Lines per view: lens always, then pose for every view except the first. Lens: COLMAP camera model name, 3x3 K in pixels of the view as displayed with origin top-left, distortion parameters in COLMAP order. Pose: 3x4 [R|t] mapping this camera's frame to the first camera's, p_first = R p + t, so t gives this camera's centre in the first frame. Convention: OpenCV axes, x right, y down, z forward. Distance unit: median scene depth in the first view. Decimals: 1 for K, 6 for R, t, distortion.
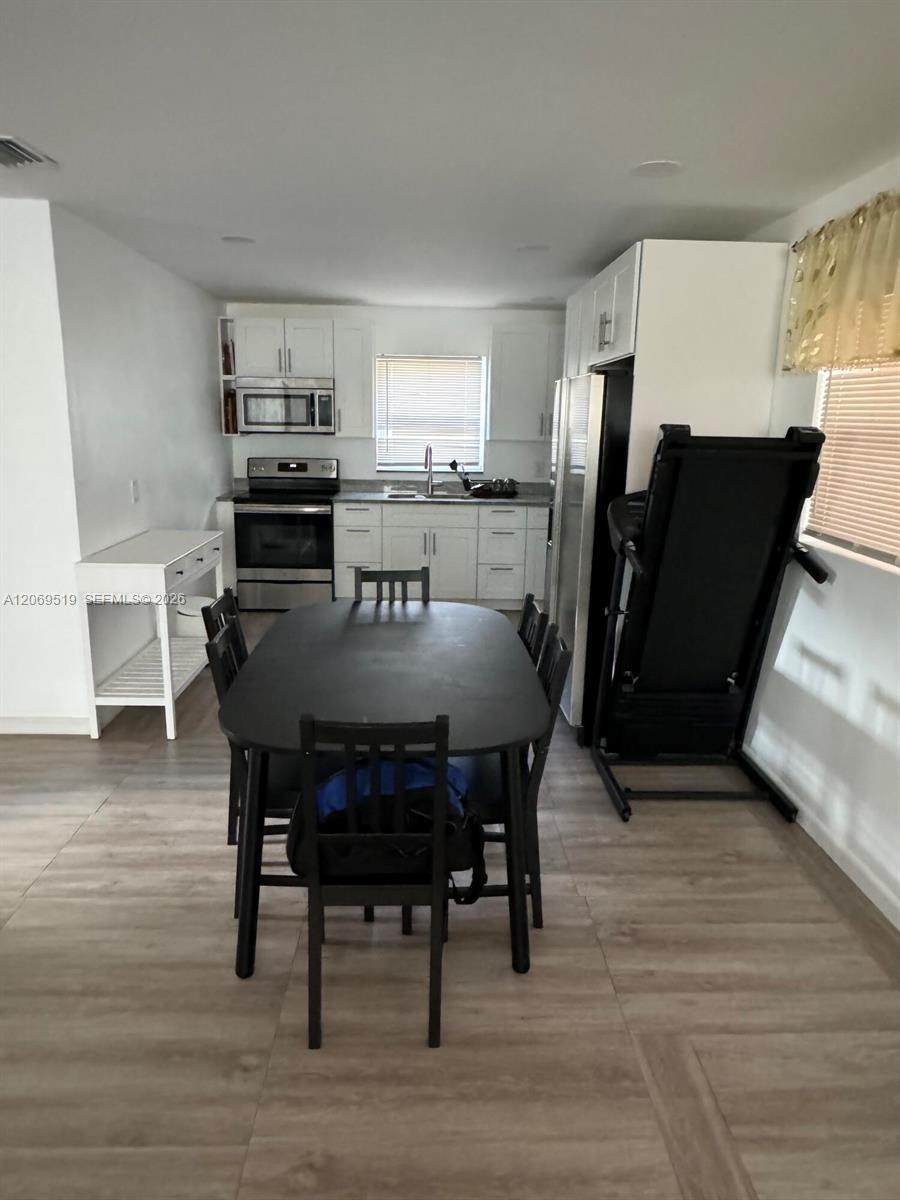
lens RADIAL K [[796.2, 0, 450.0], [0, 796.2, 600.0], [0, 0, 1]] dist [-0.000675, -0.000637]
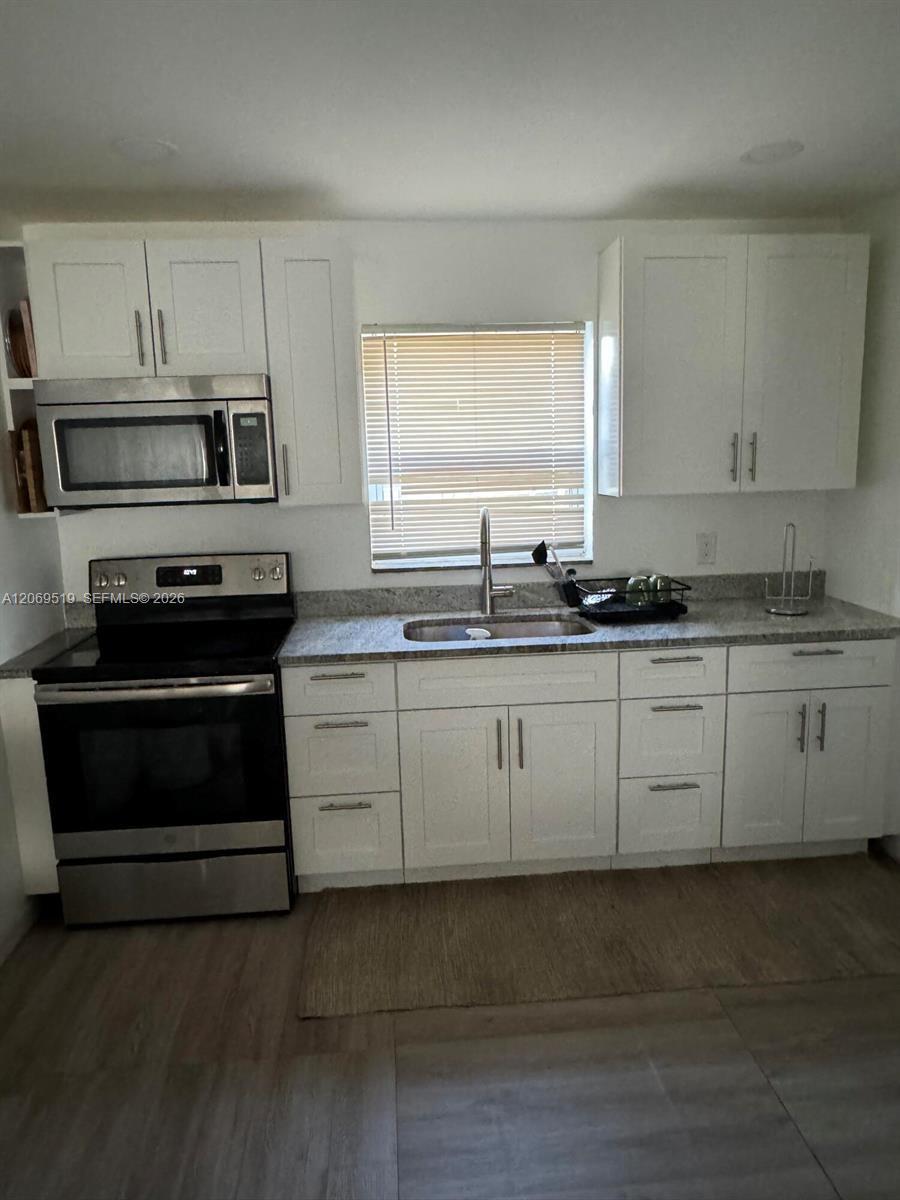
lens RADIAL K [[796.2, 0, 450.0], [0, 796.2, 600.0], [0, 0, 1]] dist [-0.000675, -0.000637]
pose [[0.998026, -0.053464, 0.032956, -0.066584], [0.054854, 0.997575, -0.042832, -0.129176], [-0.030586, 0.044555, 0.998539, 0.557911]]
